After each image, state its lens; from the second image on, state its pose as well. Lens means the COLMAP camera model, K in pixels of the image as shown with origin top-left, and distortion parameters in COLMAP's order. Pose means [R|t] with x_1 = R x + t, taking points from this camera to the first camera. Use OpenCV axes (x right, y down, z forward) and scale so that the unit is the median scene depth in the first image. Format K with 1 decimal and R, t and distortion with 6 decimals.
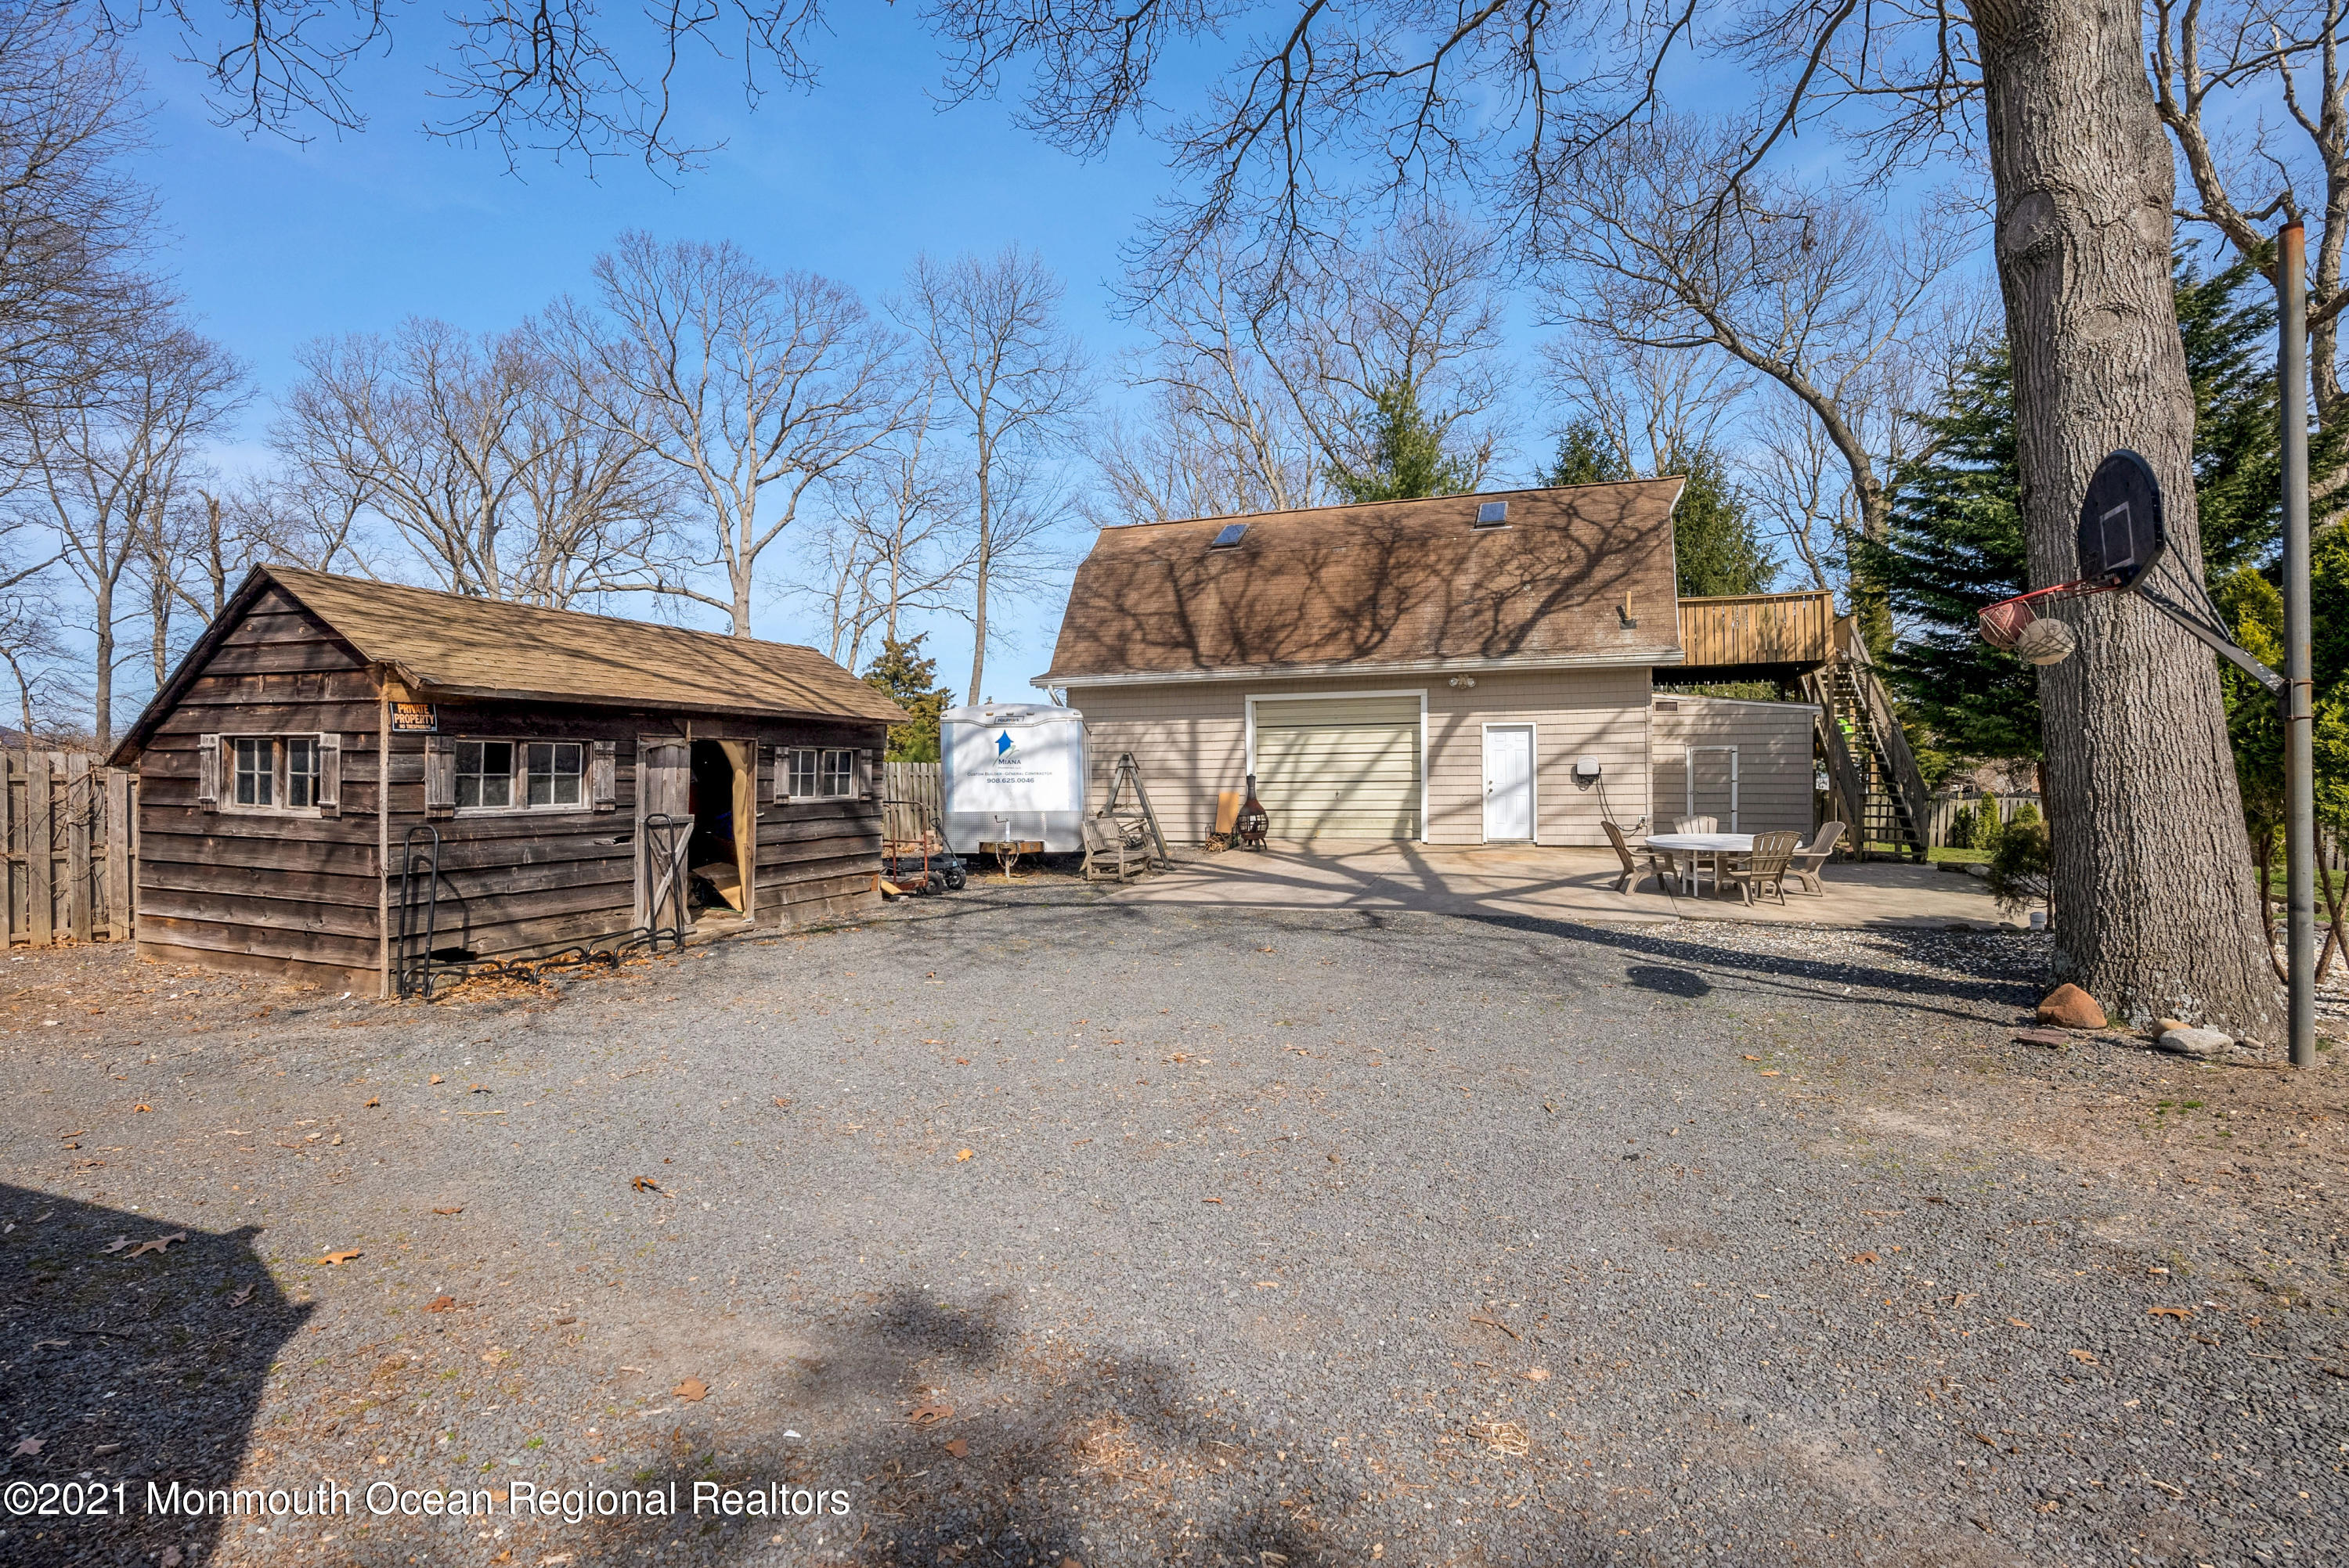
lens RADIAL K [[1087.1, 0, 1182.5], [0, 1087.1, 781.8], [0, 0, 1]] dist [-0.072186, 0.029266]
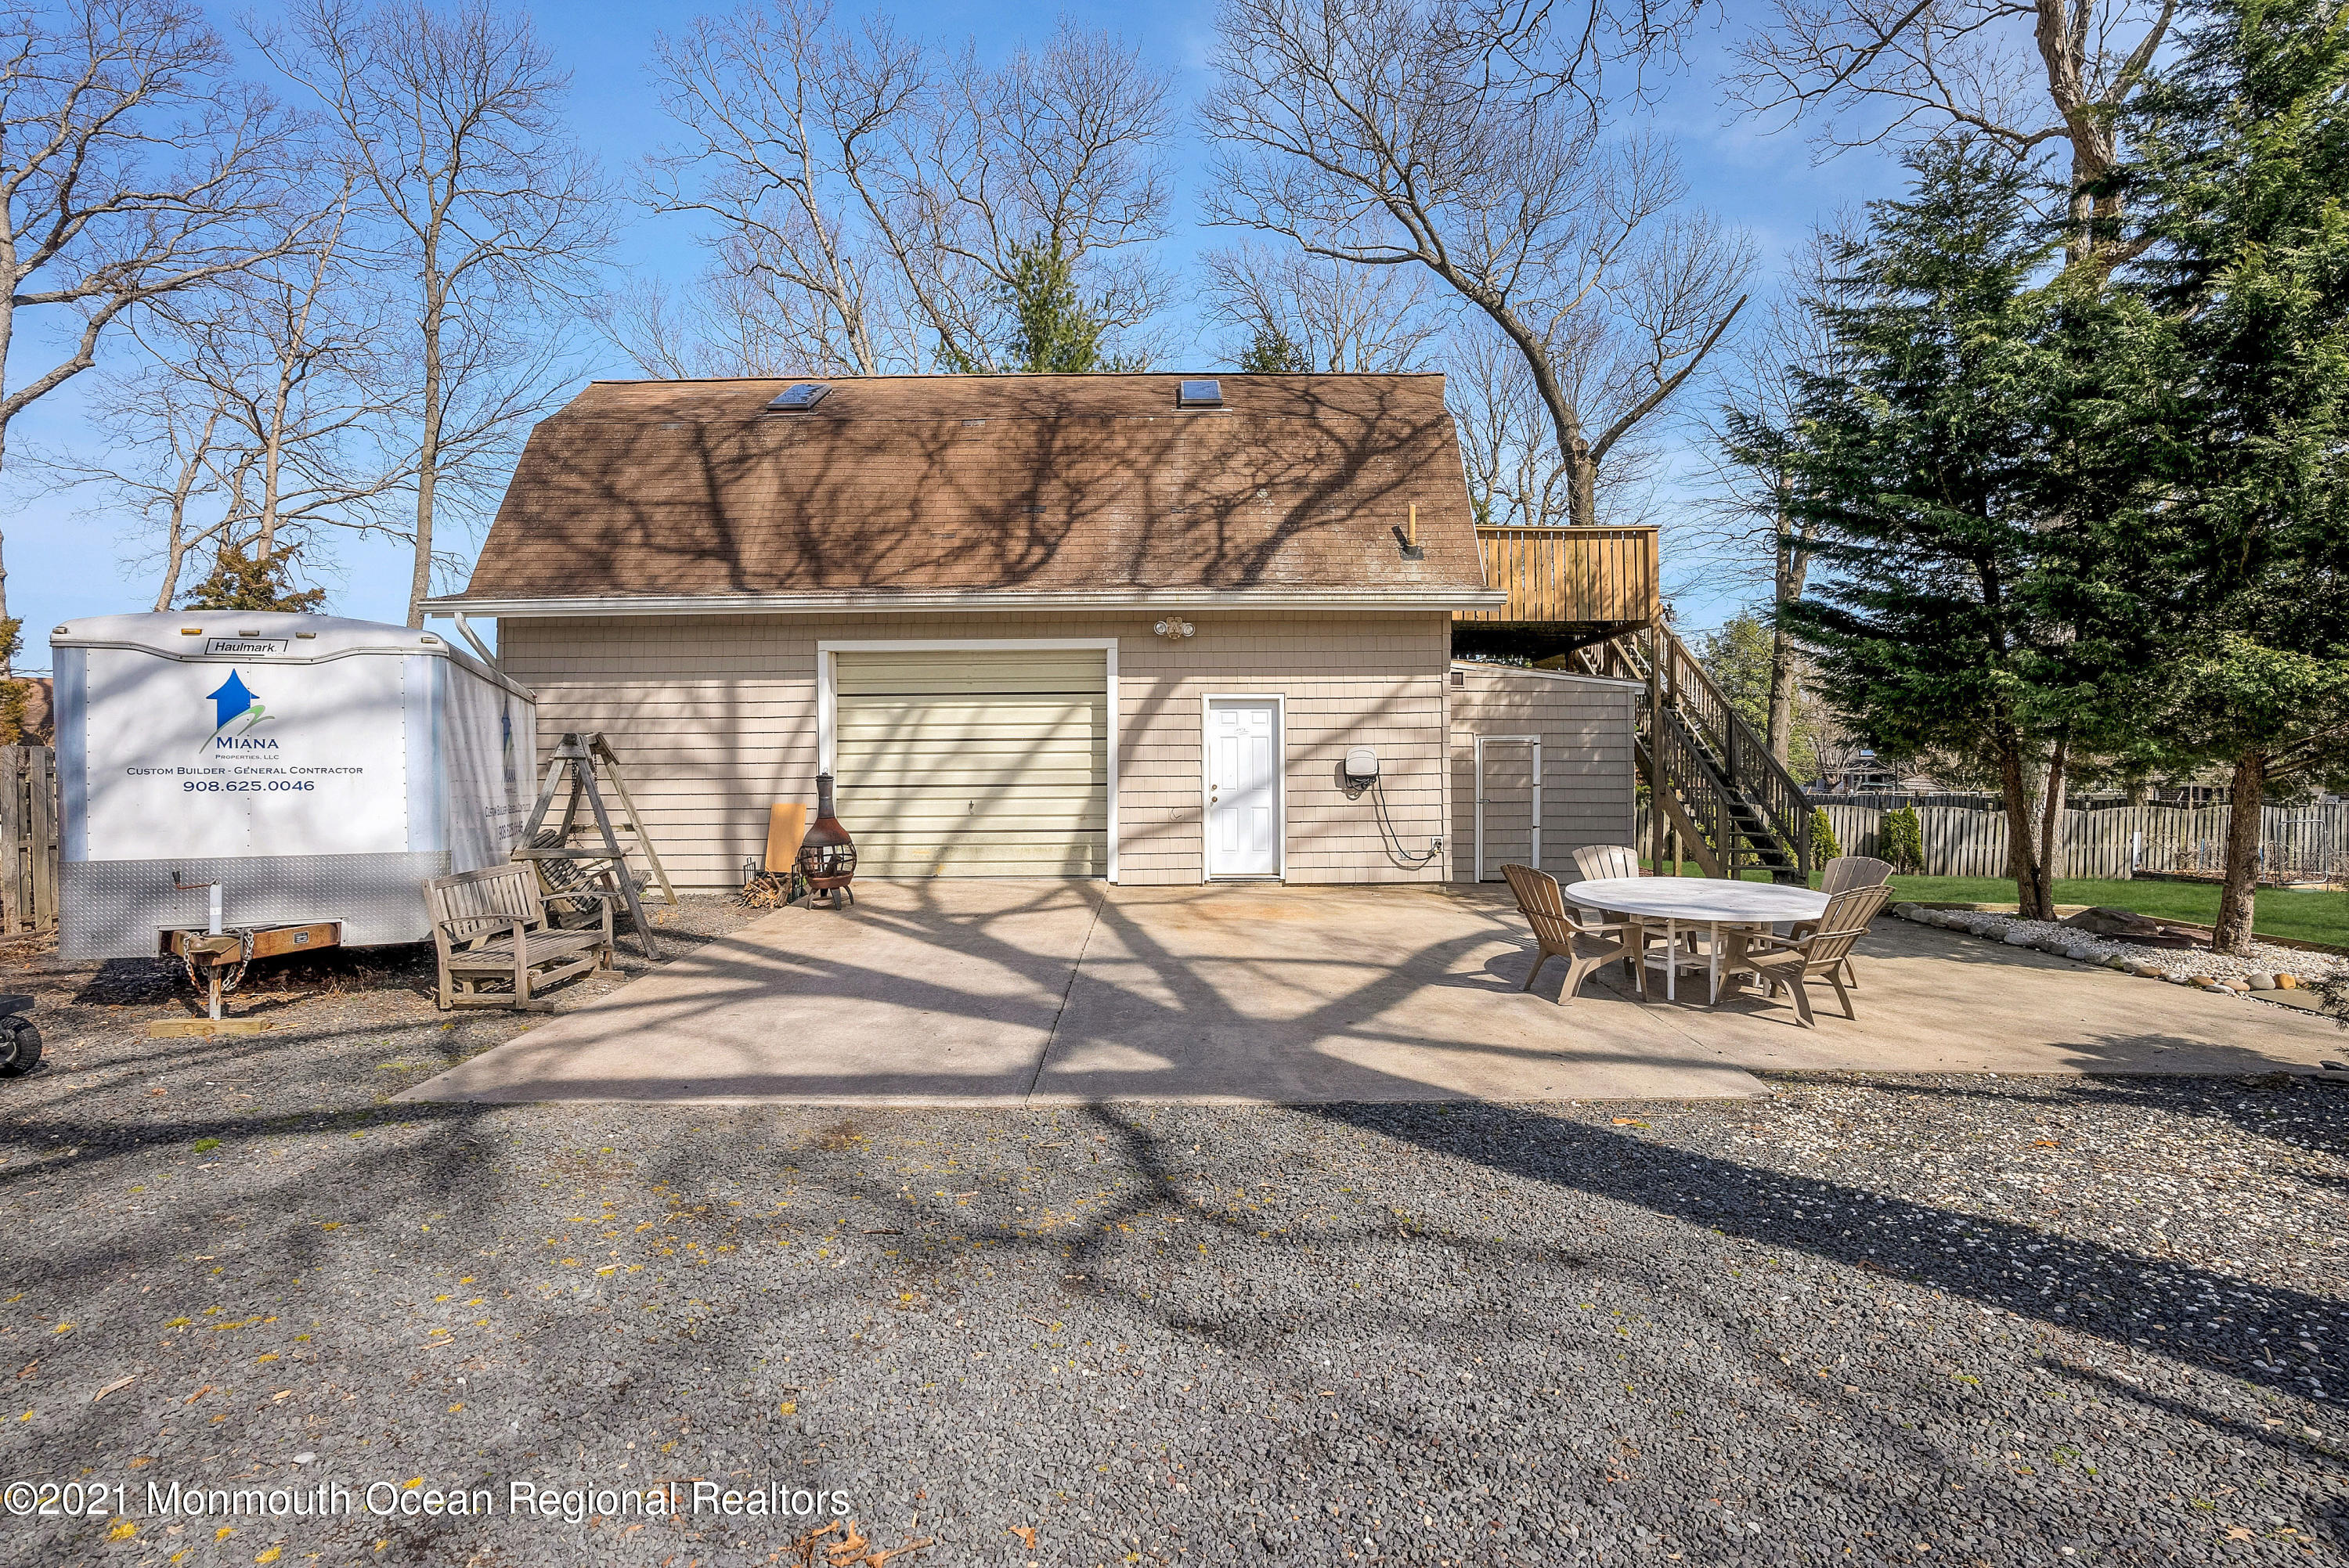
lens RADIAL K [[1163.6, 0, 1174.5], [0, 1163.6, 784.0], [0, 0, 1]] dist [-0.102458, 0.078906]
pose [[0.941579, 0.001486, 0.336788, 0.029205], [-0.002335, 0.999995, 0.002118, -0.002426], [-0.336784, -0.002780, 0.941578, 0.346912]]
